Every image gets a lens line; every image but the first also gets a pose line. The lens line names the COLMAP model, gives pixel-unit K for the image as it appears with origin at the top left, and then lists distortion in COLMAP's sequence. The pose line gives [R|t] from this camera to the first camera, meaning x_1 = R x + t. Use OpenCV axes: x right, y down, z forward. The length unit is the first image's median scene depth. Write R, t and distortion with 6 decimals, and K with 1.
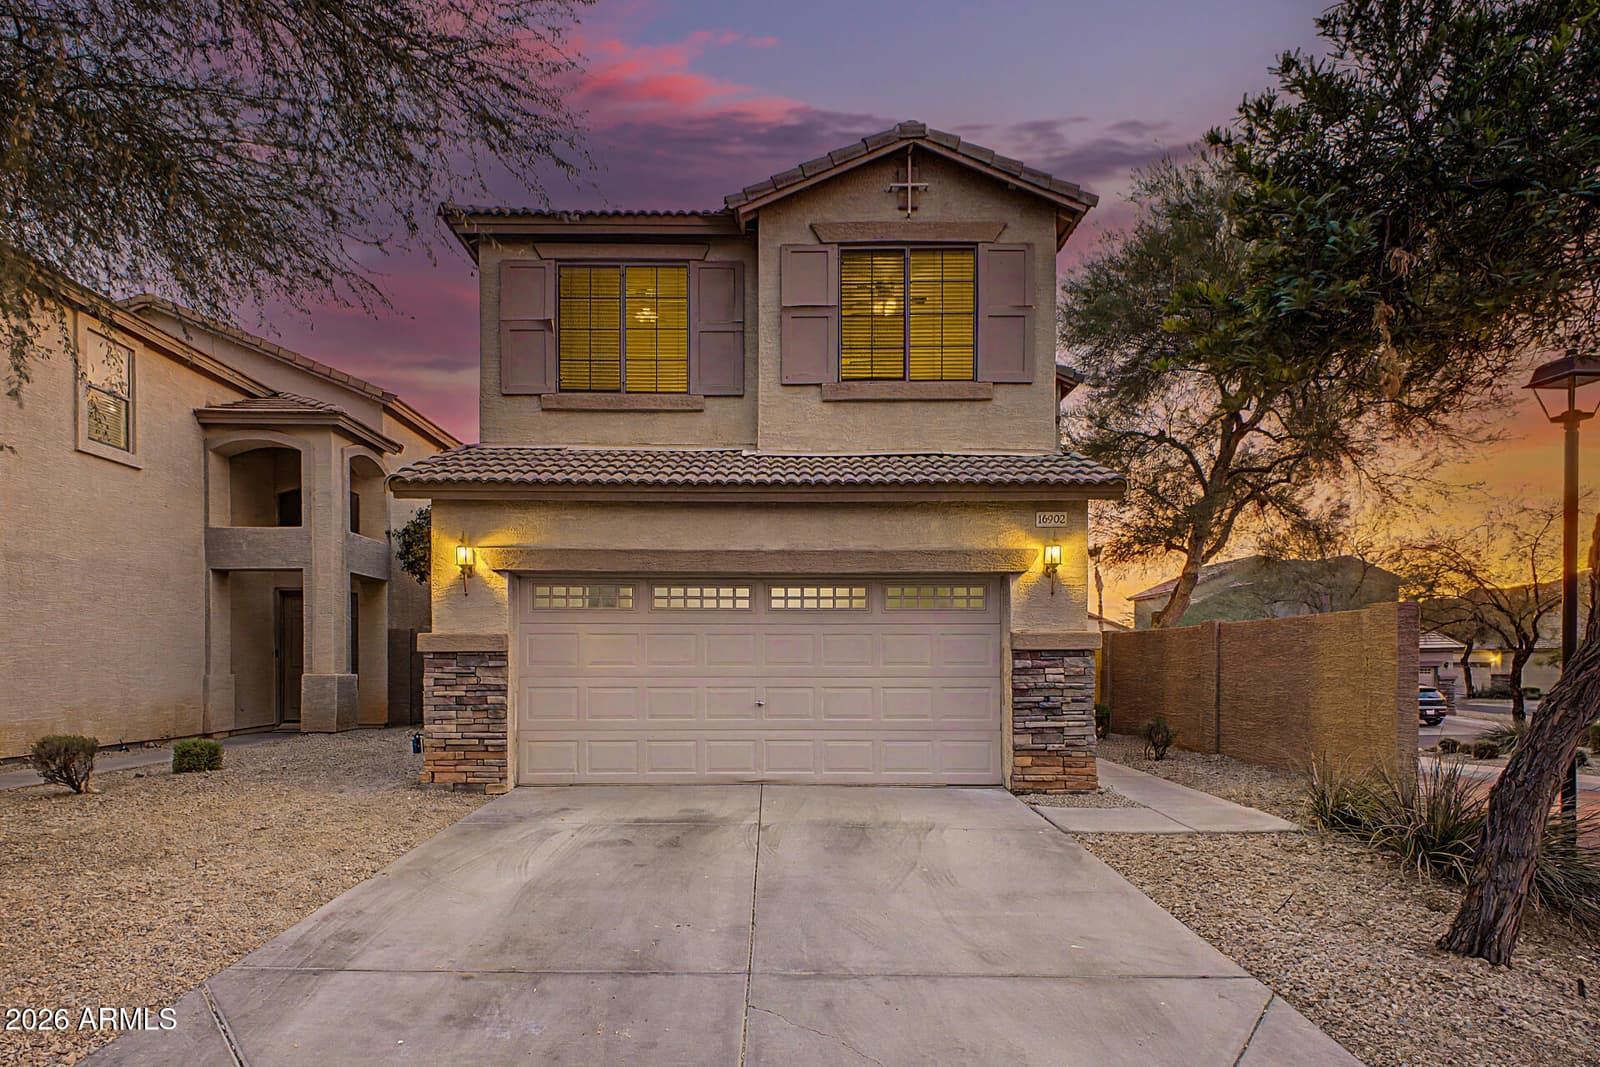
lens RADIAL K [[870.6, 0, 785.7], [0, 870.6, 659.6], [0, 0, 1]] dist [0.012099, -0.004699]
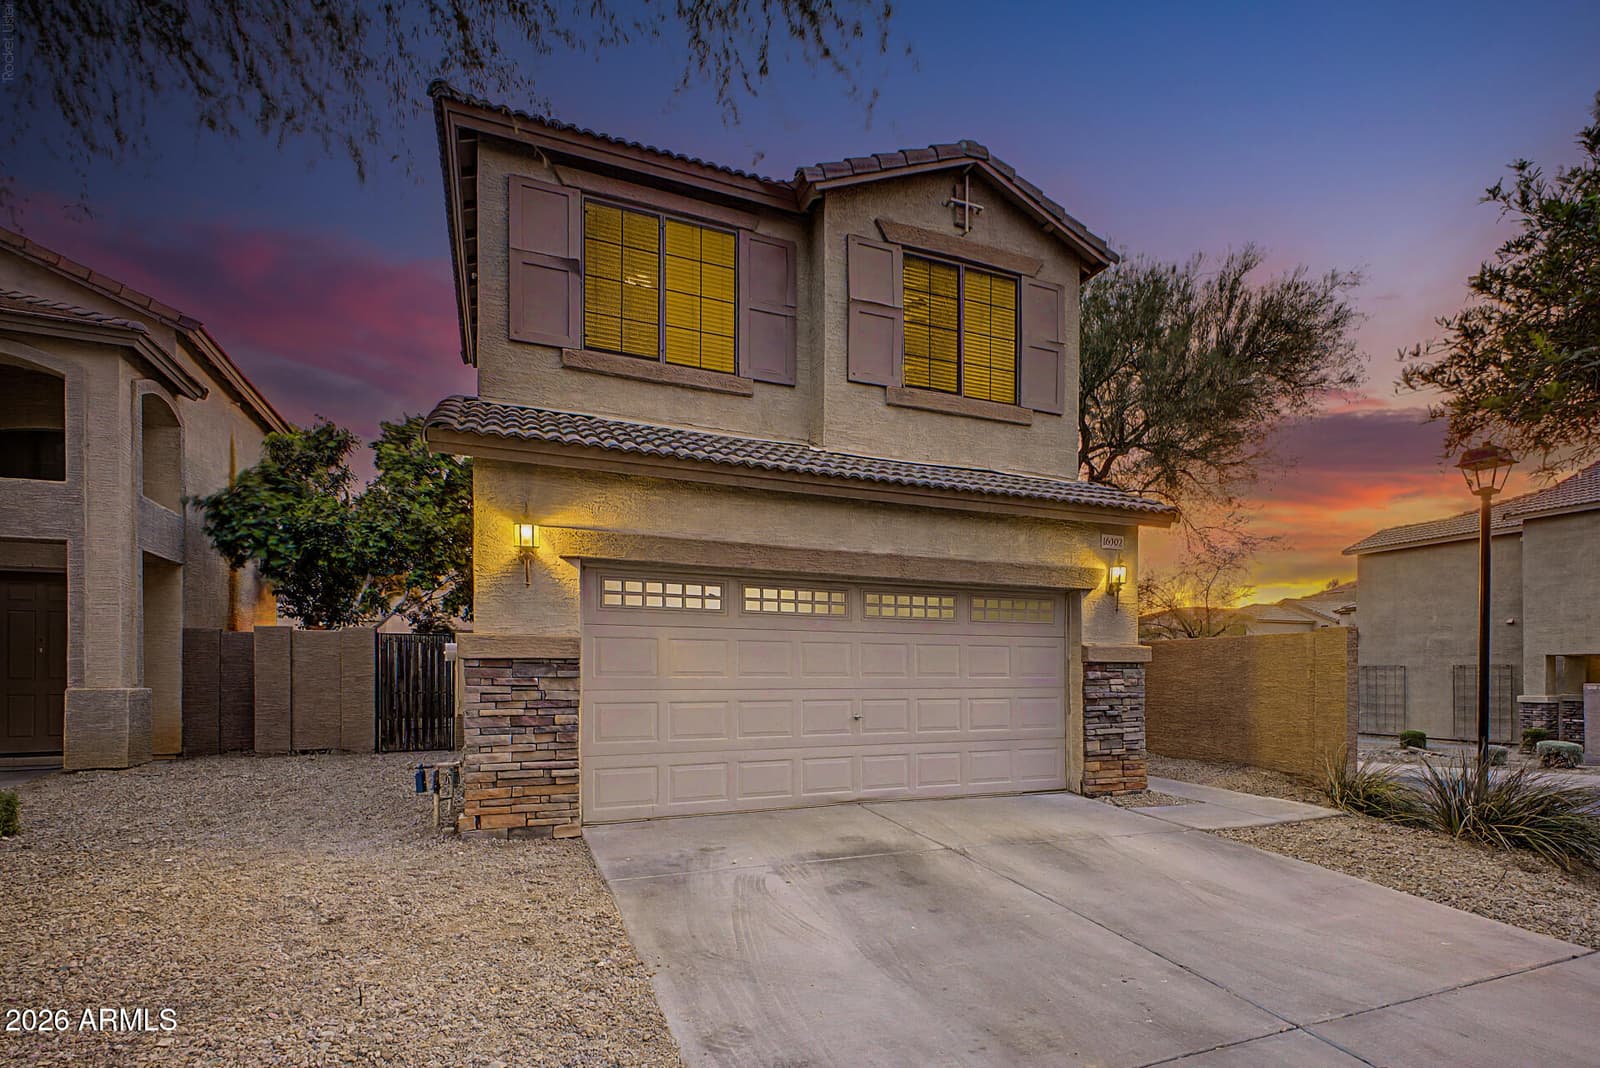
lens RADIAL K [[799.6, 0, 877.4], [0, 799.6, 673.1], [0, 0, 1]] dist [0.008192, -0.001670]
pose [[0.910390, 0.002693, 0.413743, -0.363982], [-0.003184, 0.999995, 0.000499, 0.002668], [-0.413739, -0.001772, 0.910394, 0.208867]]
